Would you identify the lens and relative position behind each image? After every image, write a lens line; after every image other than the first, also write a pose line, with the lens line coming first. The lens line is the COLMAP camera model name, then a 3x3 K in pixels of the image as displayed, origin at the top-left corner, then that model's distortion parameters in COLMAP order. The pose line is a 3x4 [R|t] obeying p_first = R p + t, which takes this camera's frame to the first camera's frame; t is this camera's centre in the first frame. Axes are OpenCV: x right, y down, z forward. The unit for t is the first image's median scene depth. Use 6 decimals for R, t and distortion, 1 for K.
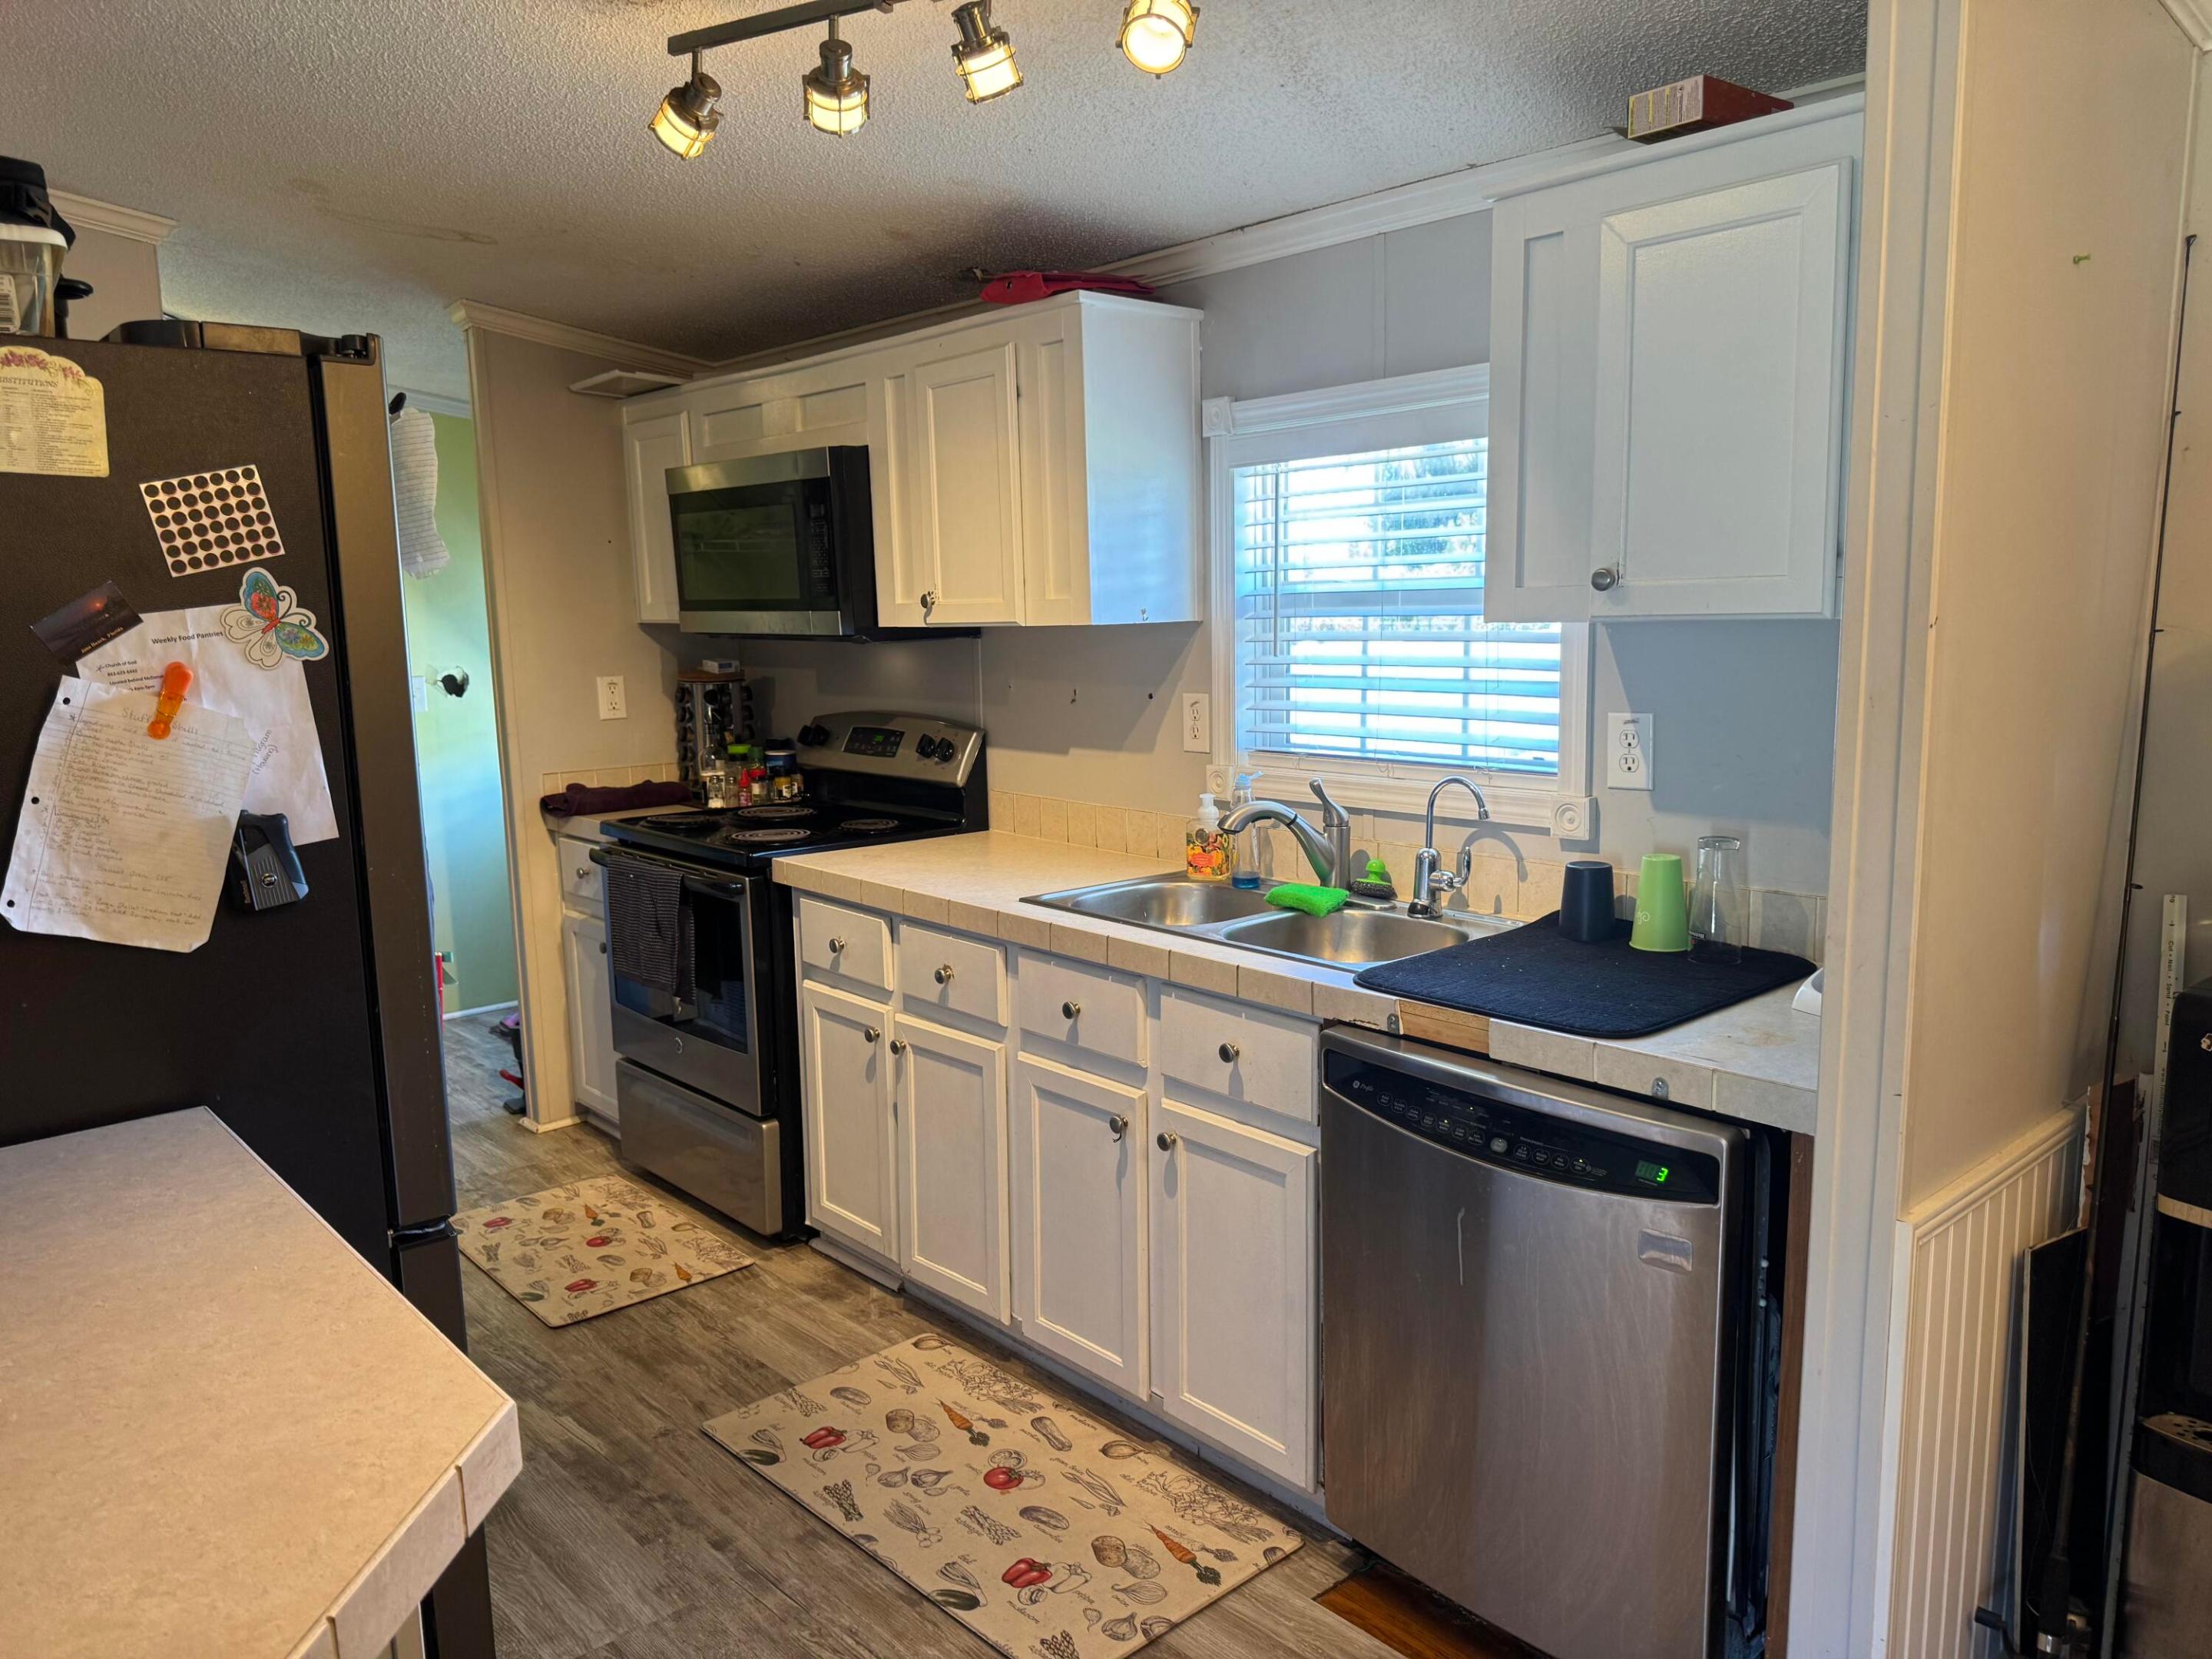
lens RADIAL K [[1569.8, 0, 1065.3], [0, 1569.8, 836.3], [0, 0, 1]] dist [0.036514, -0.054870]
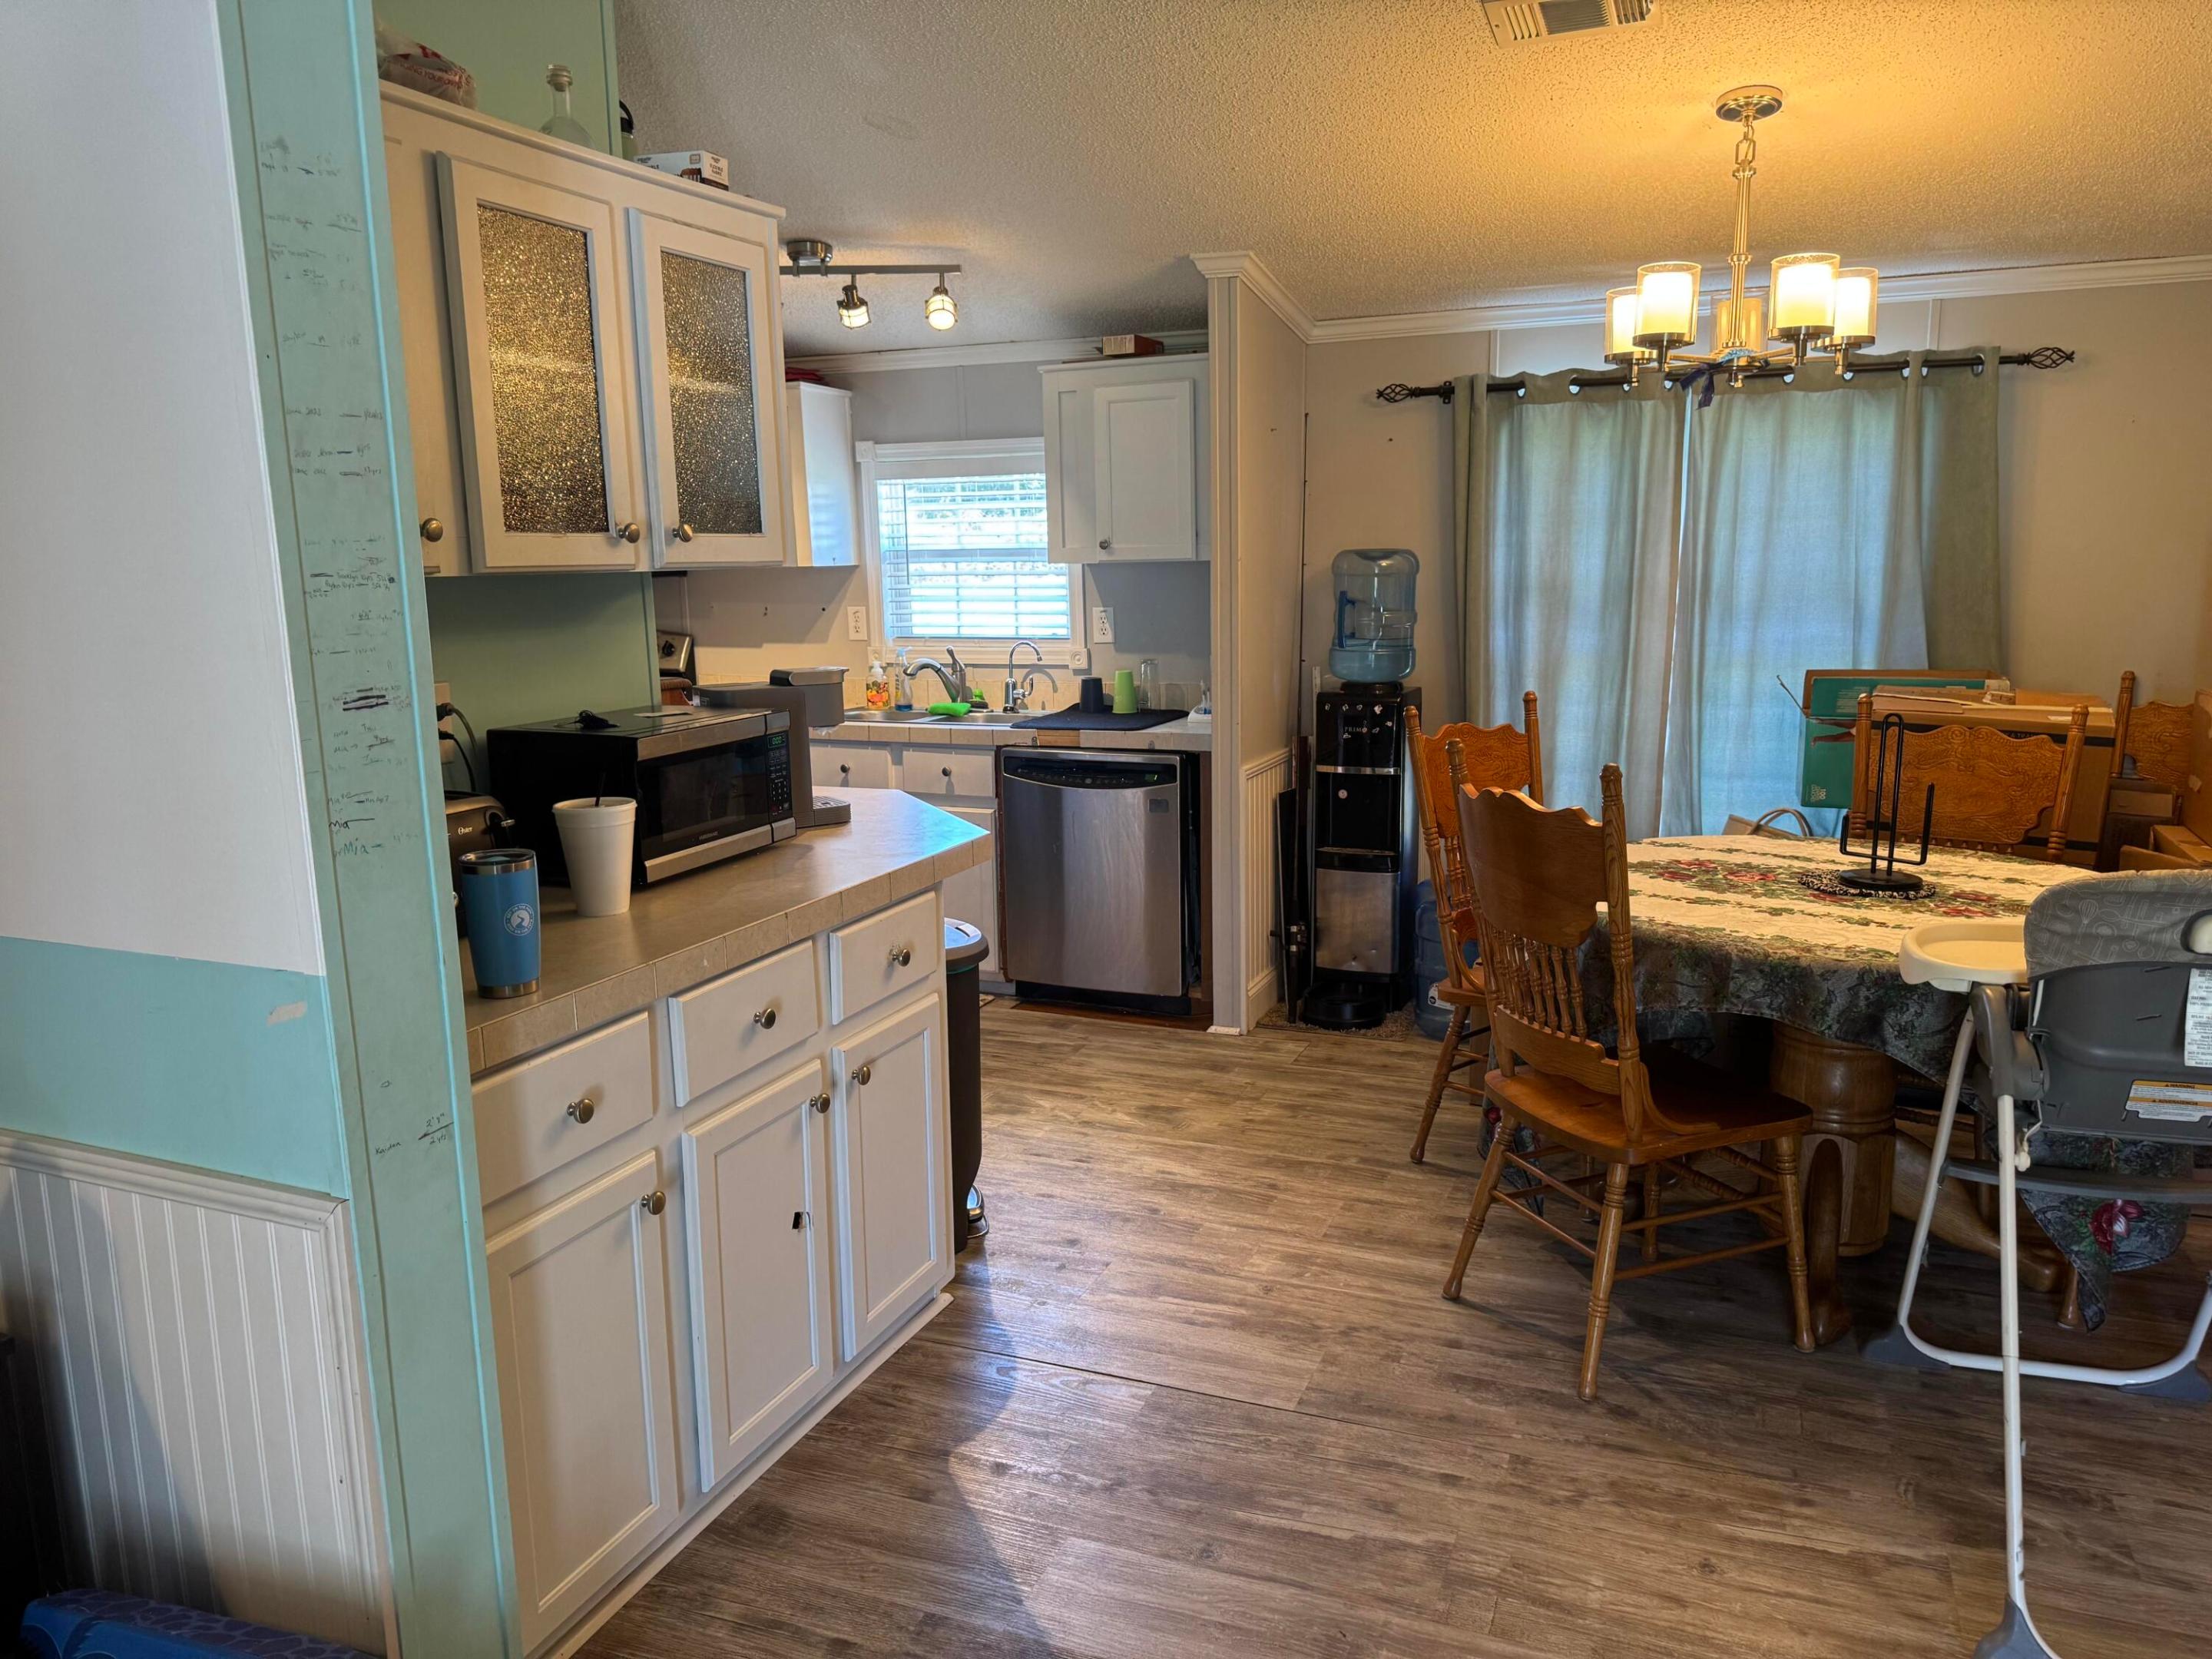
lens RADIAL K [[1569.8, 0, 1102.4], [0, 1569.8, 829.1], [0, 0, 1]] dist [0.036514, -0.054870]
pose [[0.892987, -0.072972, 0.444129, -0.587432], [0.063806, 0.997328, 0.035572, 0.140245], [-0.445538, -0.003427, 0.895257, -0.874417]]
